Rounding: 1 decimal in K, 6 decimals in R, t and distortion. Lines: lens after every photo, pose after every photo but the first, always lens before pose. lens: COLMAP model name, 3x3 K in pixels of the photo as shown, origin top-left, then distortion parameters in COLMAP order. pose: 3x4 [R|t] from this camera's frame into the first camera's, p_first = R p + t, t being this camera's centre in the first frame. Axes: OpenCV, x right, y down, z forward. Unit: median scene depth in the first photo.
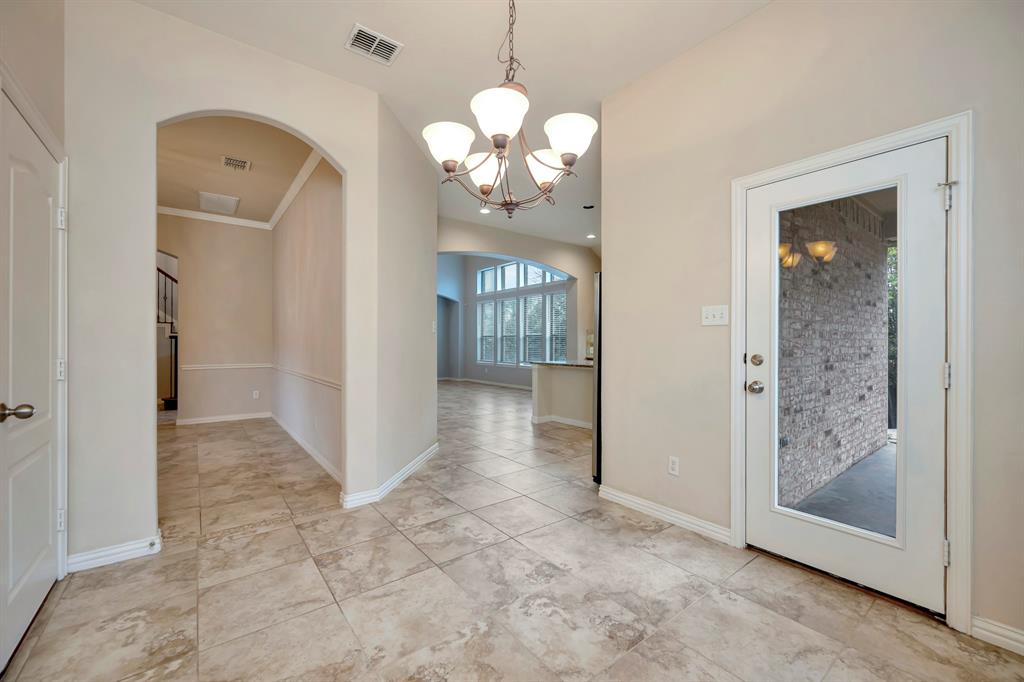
lens RADIAL K [[410.3, 0, 510.6], [0, 410.3, 340.5], [0, 0, 1]] dist [-0.001023, 0.000127]
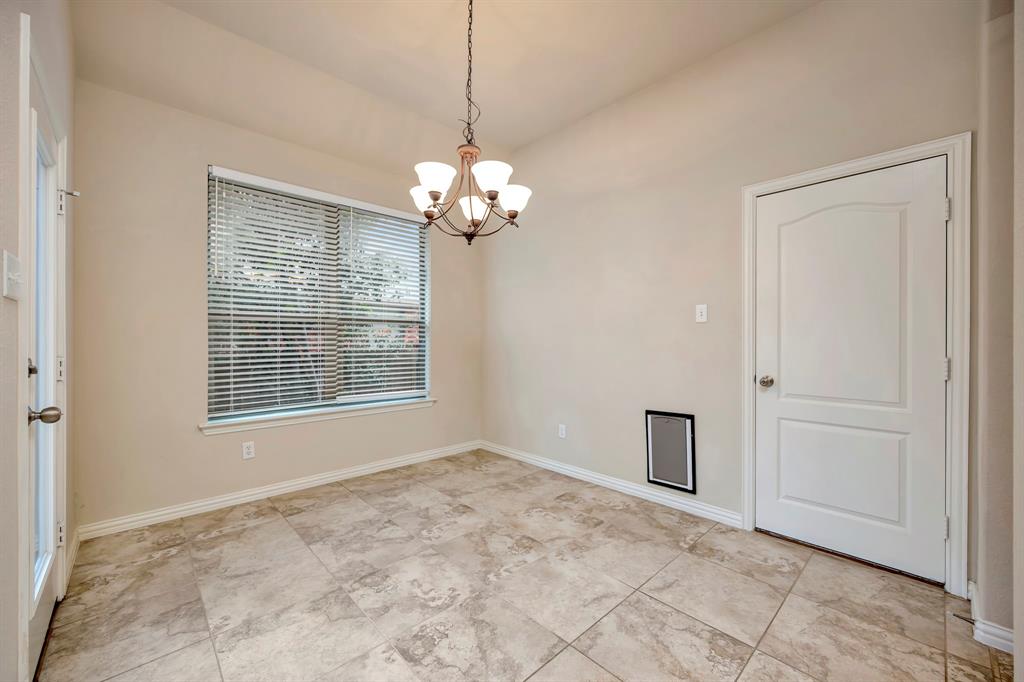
lens RADIAL K [[410.3, 0, 510.6], [0, 410.3, 340.5], [0, 0, 1]] dist [-0.001023, 0.000127]
pose [[-0.995297, -0.001307, -0.096864, -0.005321], [-0.000930, 0.999992, -0.003933, 0.012031], [0.096868, -0.003824, -0.995290, 1.982433]]
